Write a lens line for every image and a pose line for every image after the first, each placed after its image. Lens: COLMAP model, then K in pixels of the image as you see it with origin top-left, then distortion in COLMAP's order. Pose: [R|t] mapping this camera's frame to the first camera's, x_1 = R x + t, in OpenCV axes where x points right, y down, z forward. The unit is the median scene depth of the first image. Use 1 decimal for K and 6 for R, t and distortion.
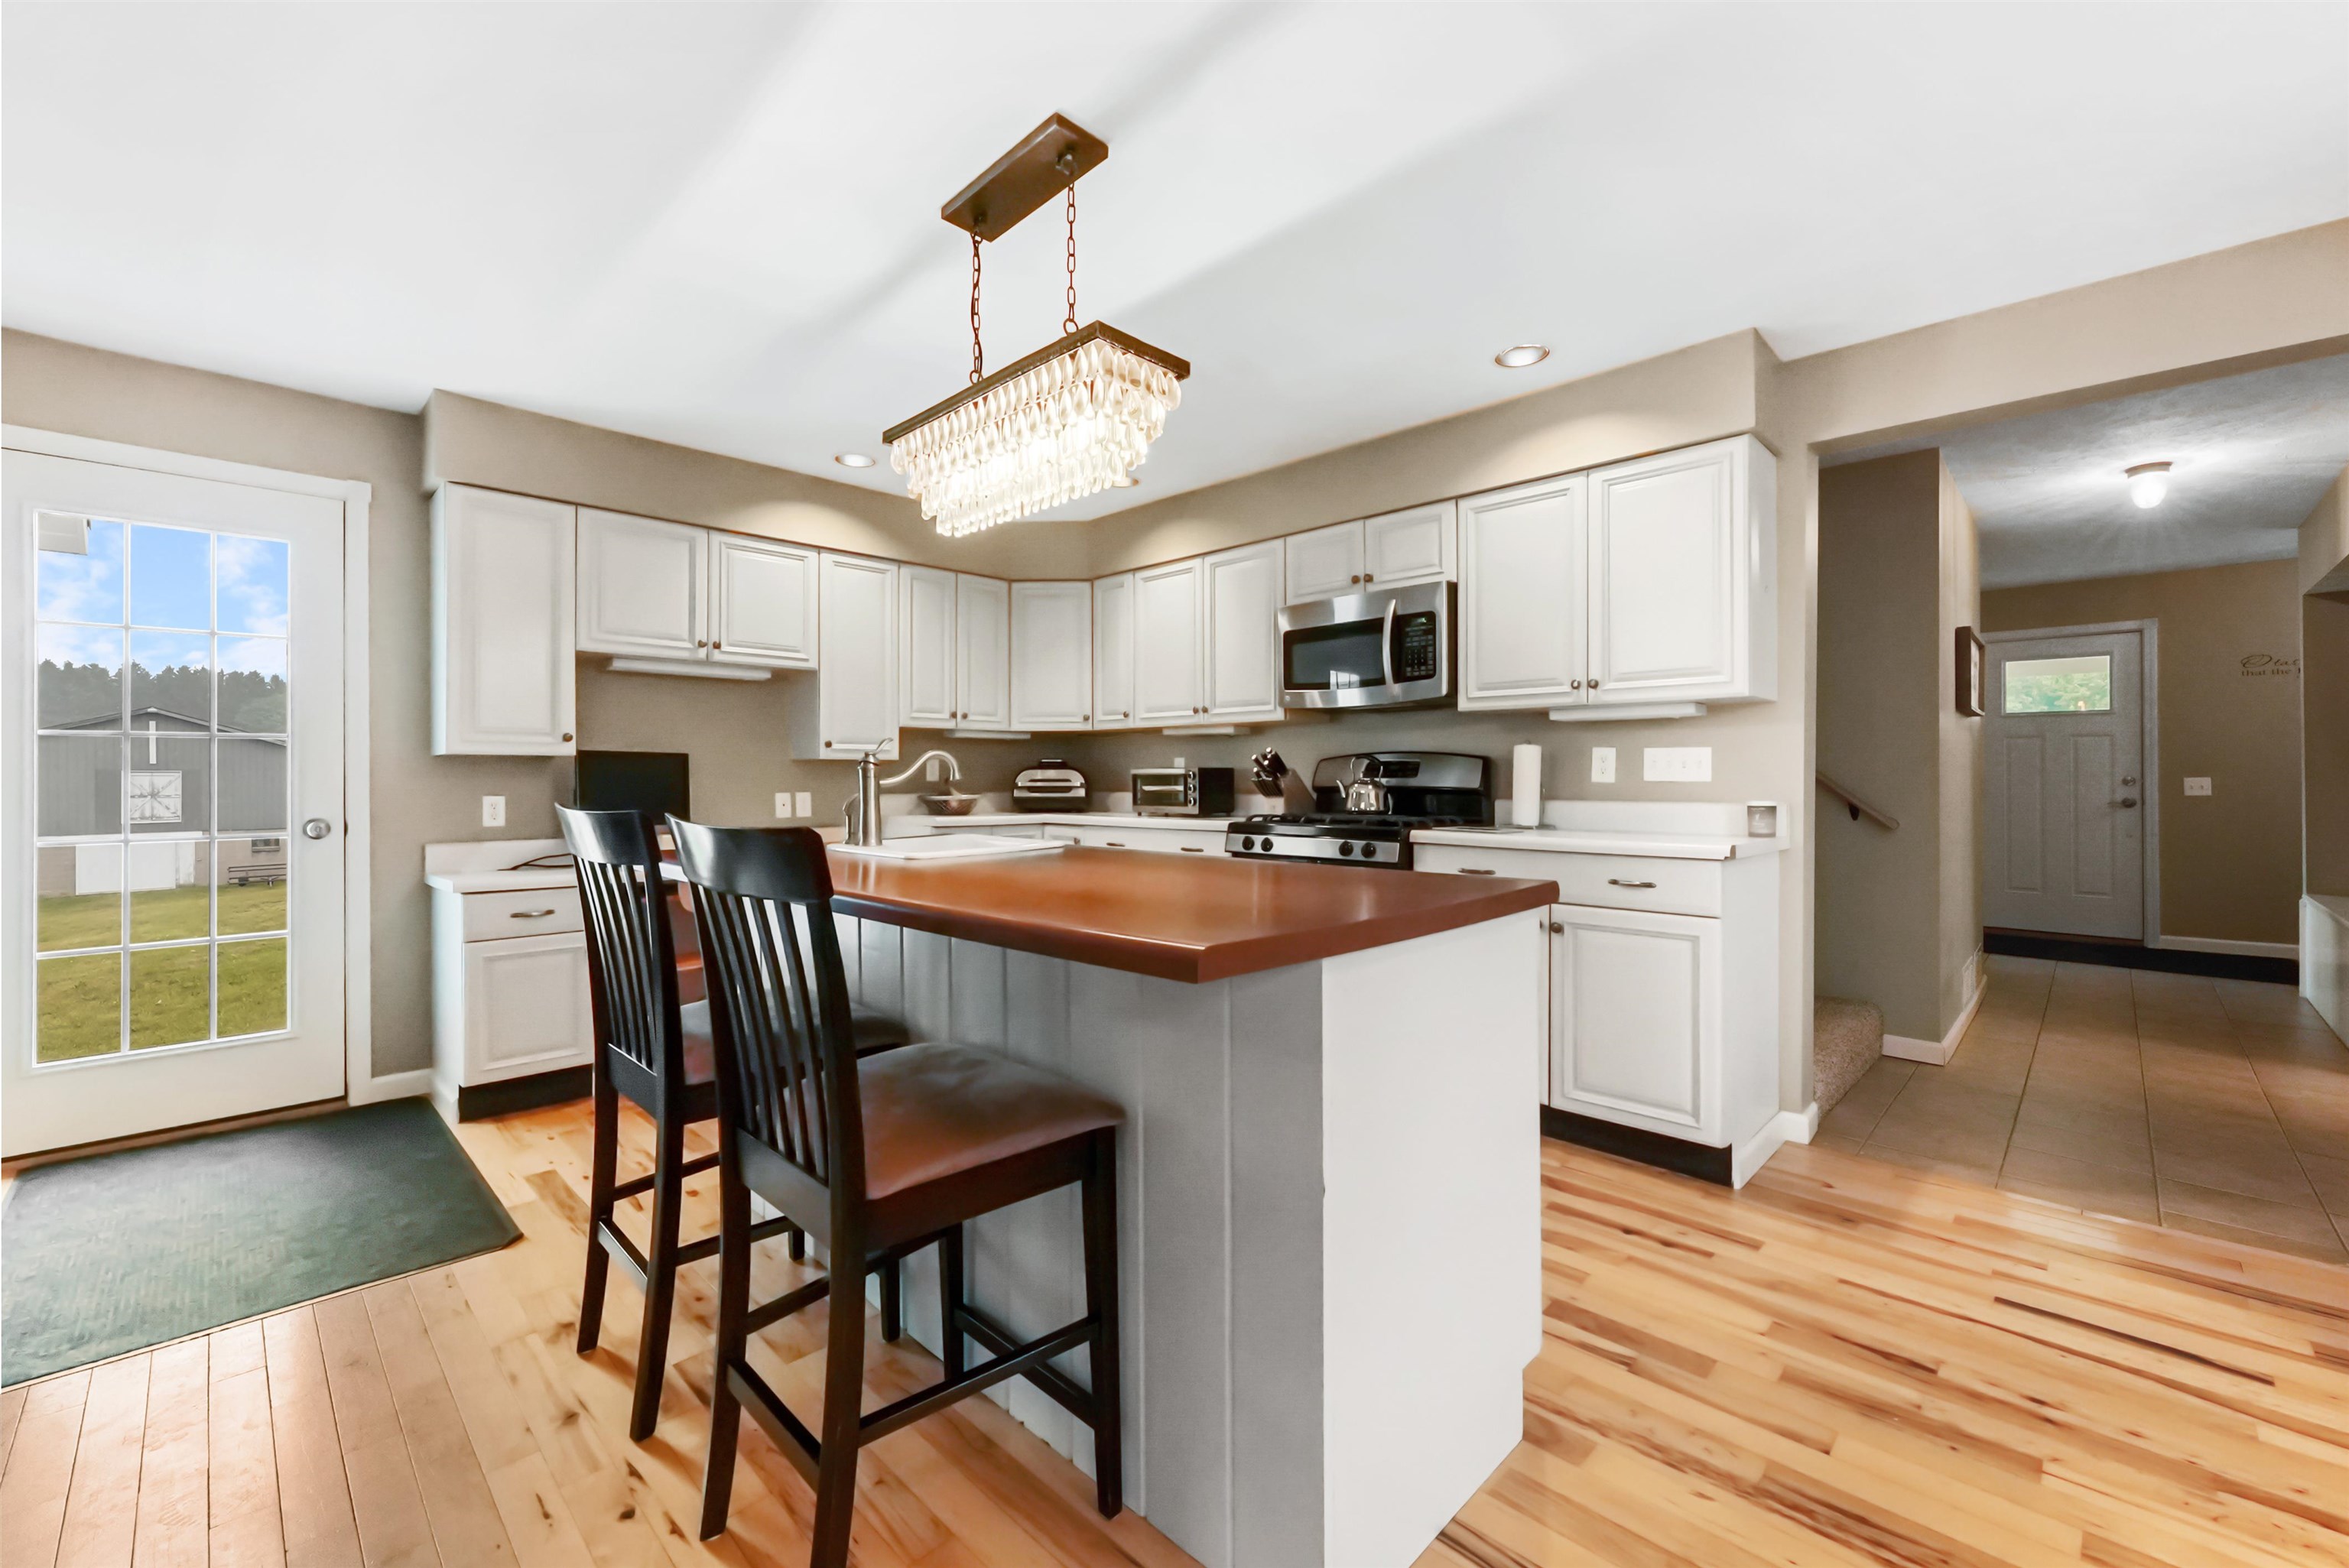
lens RADIAL K [[959.1, 0, 1167.8], [0, 959.1, 781.5], [0, 0, 1]] dist [-0.002029, 0.000068]
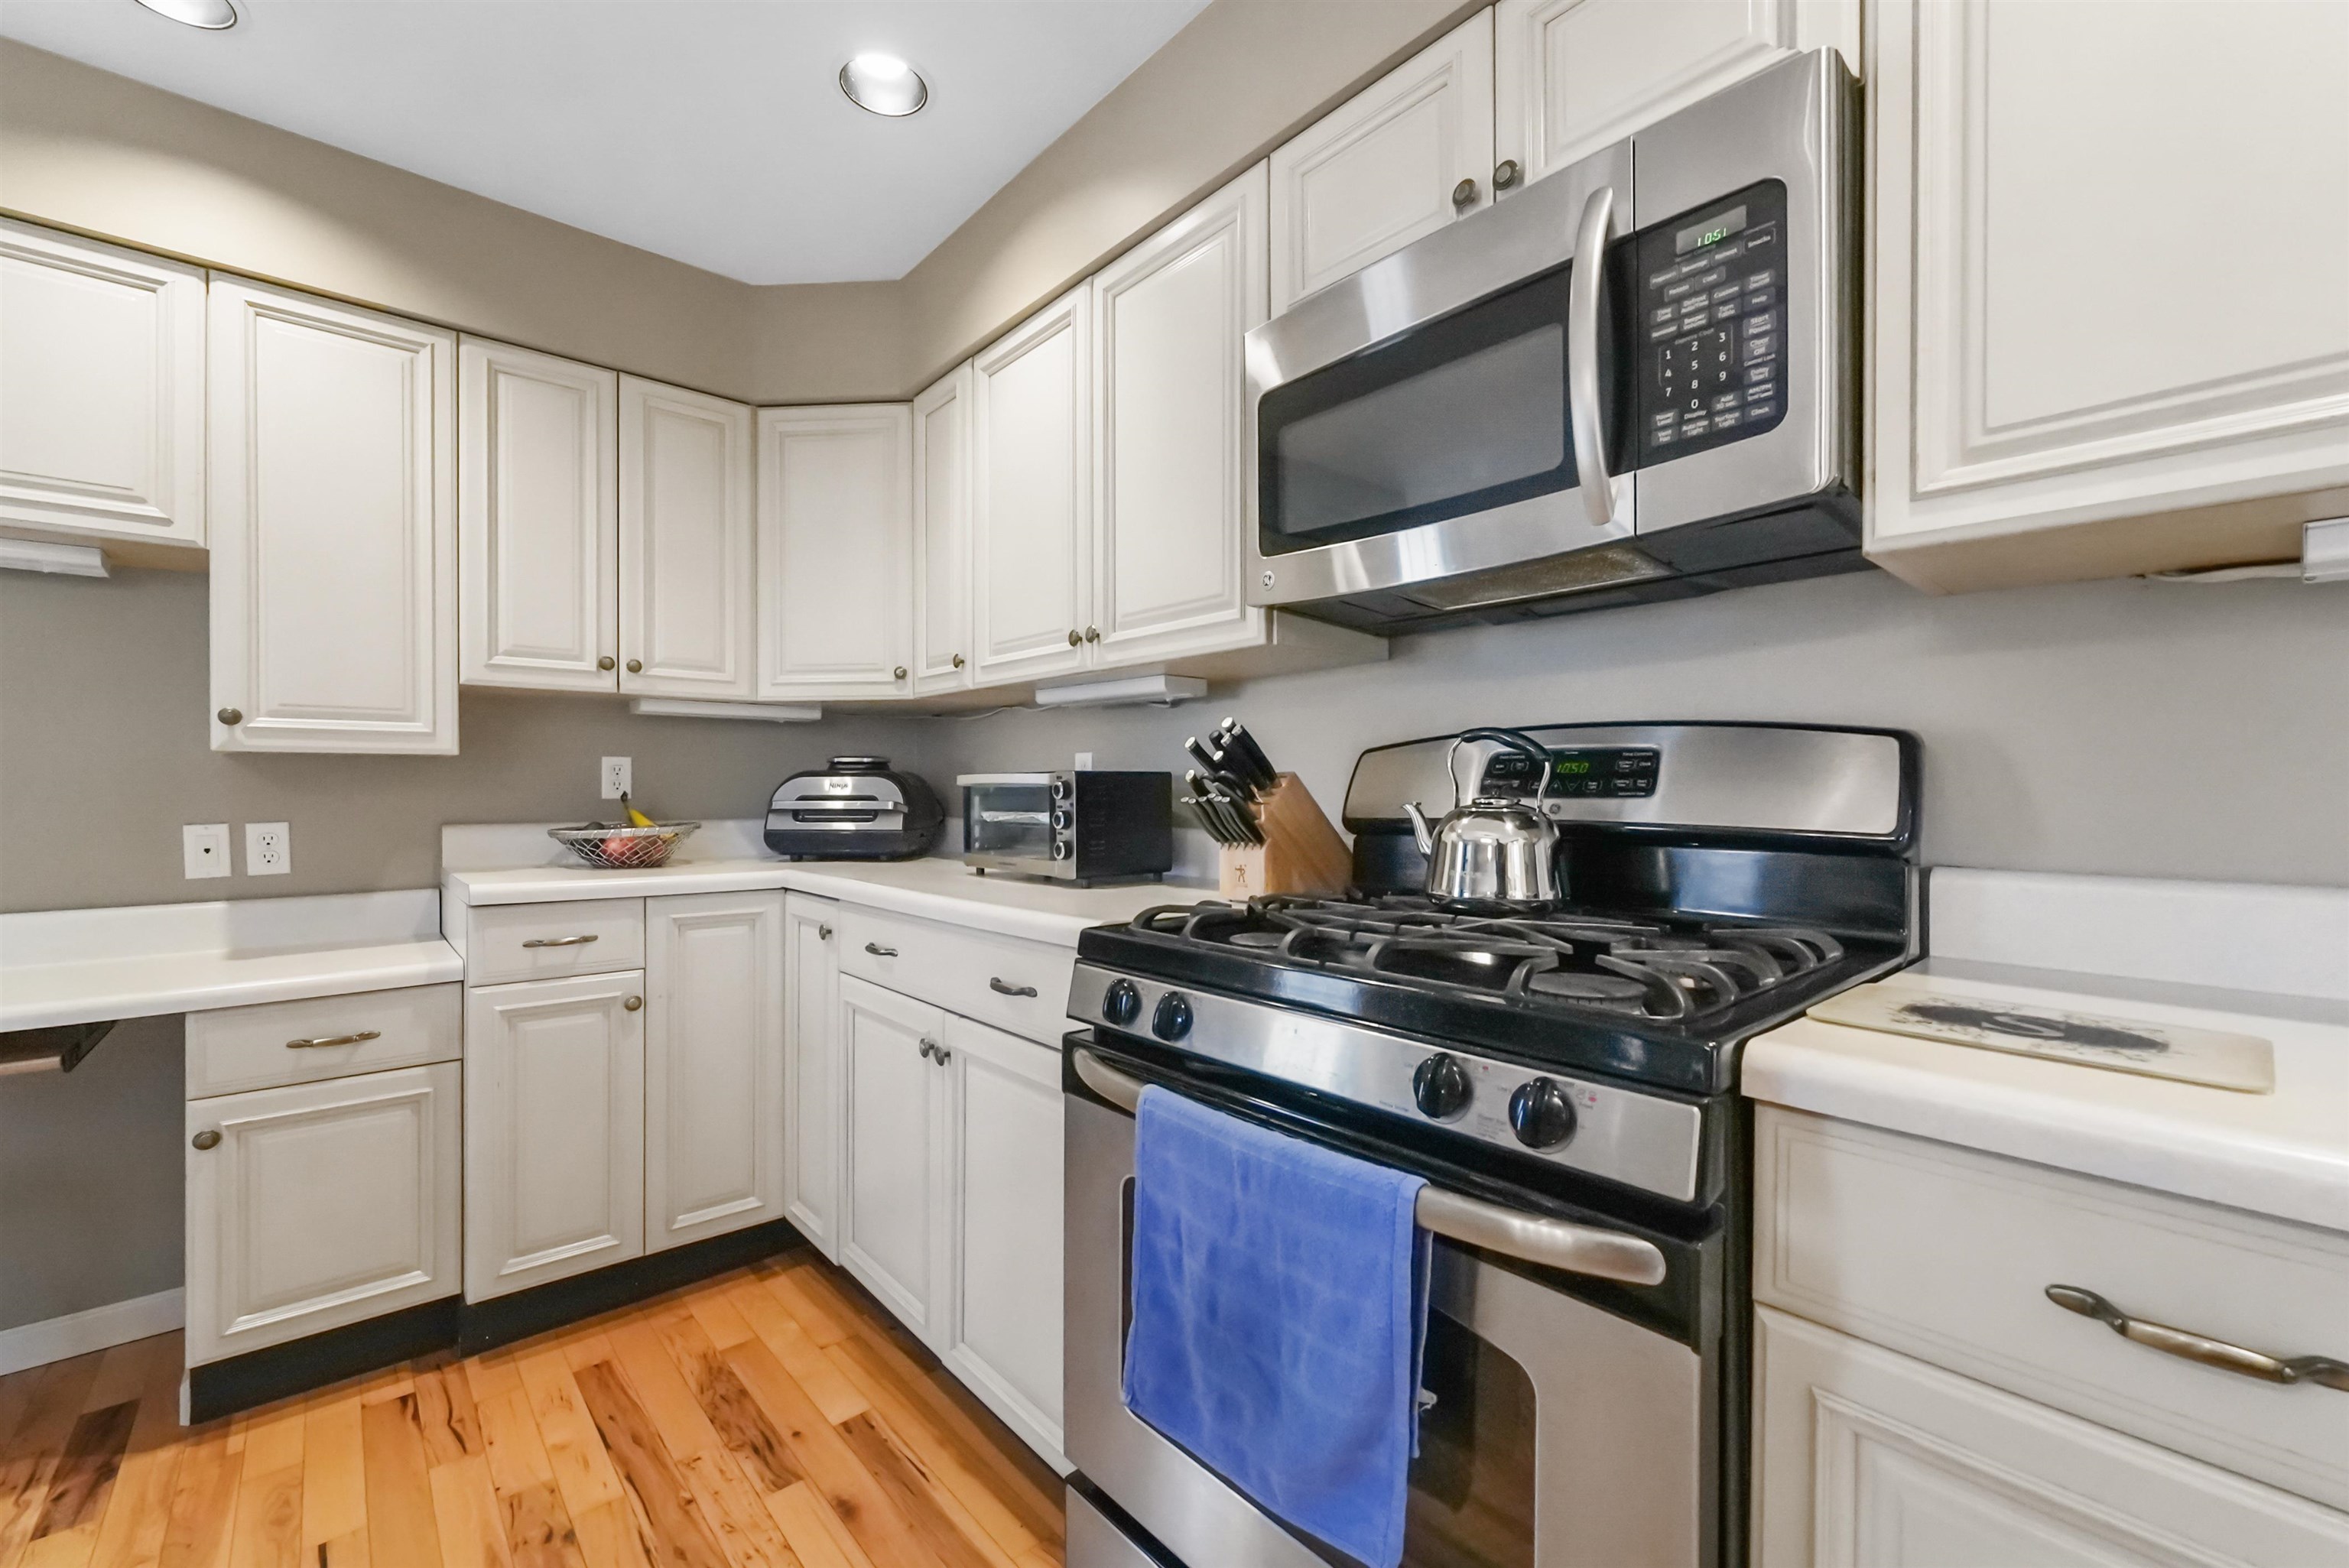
lens RADIAL K [[950.4, 0, 1169.7], [0, 950.4, 798.3], [0, 0, 1]] dist [-0.003014, -0.000420]
pose [[0.997722, 0.002564, -0.067410, 0.109251], [-0.002123, 0.999976, 0.006619, -0.005512], [0.067425, -0.006461, 0.997703, 0.623667]]
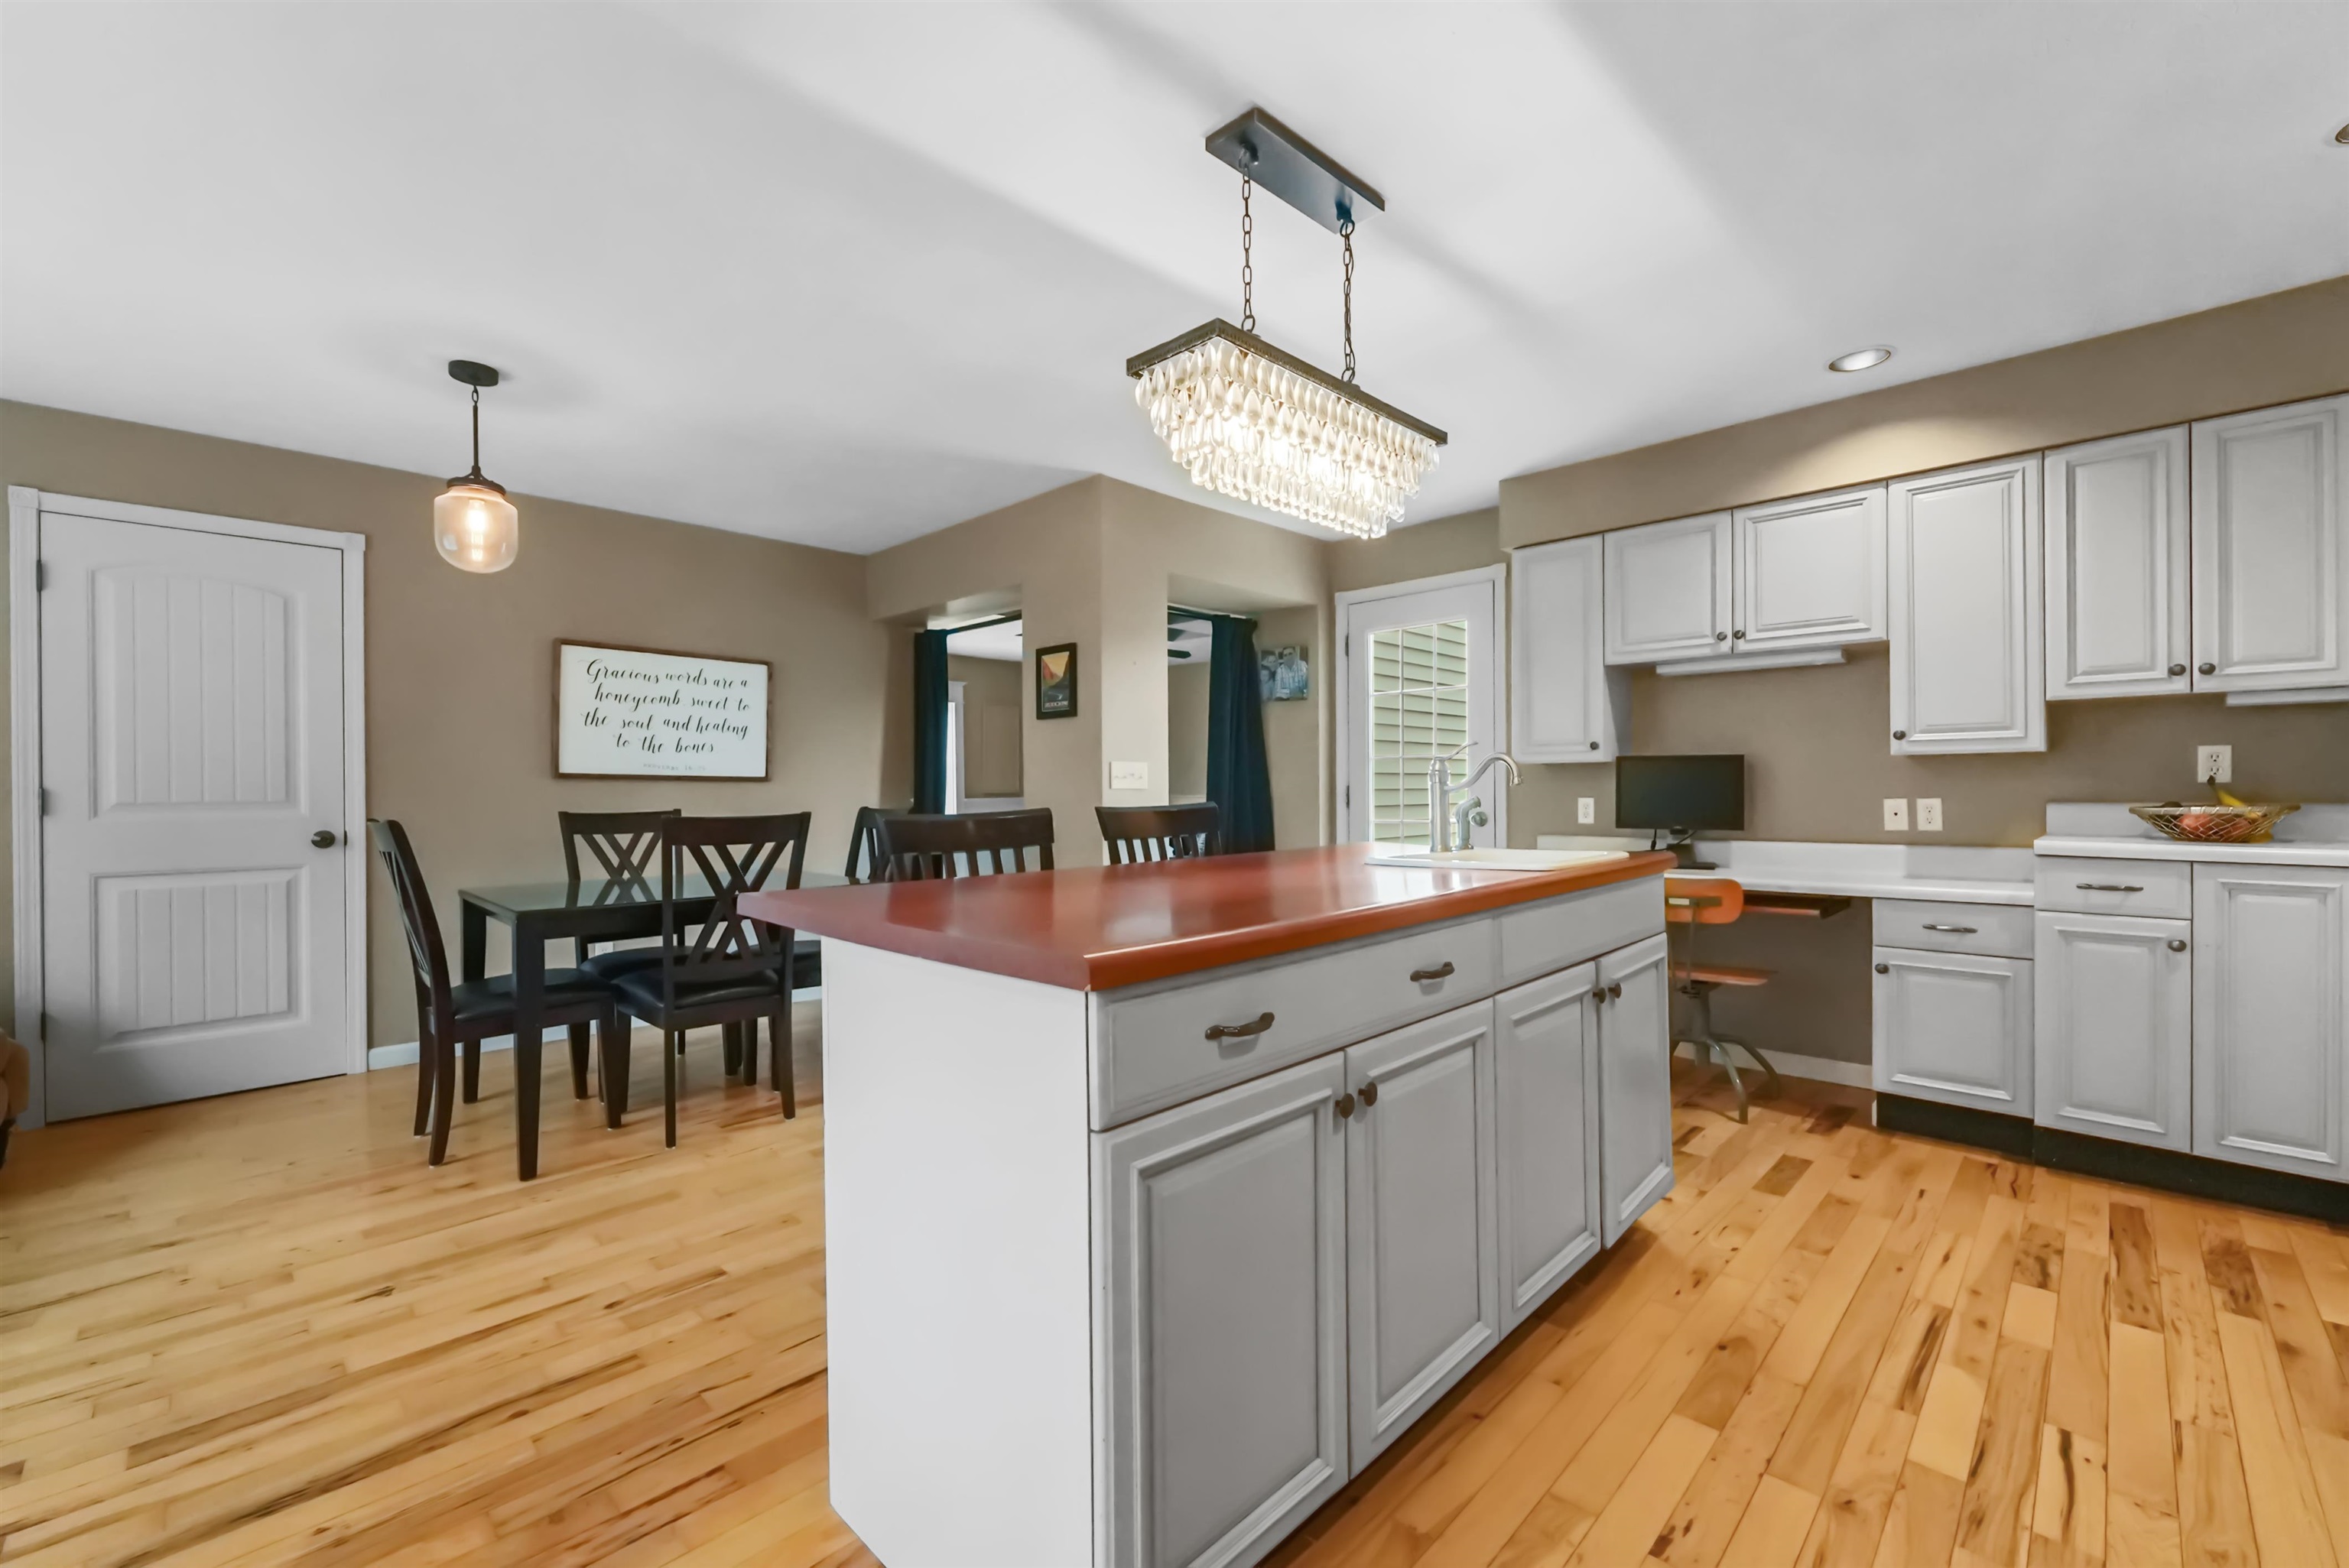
lens RADIAL K [[959.1, 0, 1167.8], [0, 959.1, 781.5], [0, 0, 1]] dist [-0.002029, 0.000068]
pose [[-0.000466, -0.003733, -0.999993, 0.420711], [0.005605, 0.999977, -0.003736, -0.002726], [0.999984, -0.005607, -0.000445, 0.441925]]
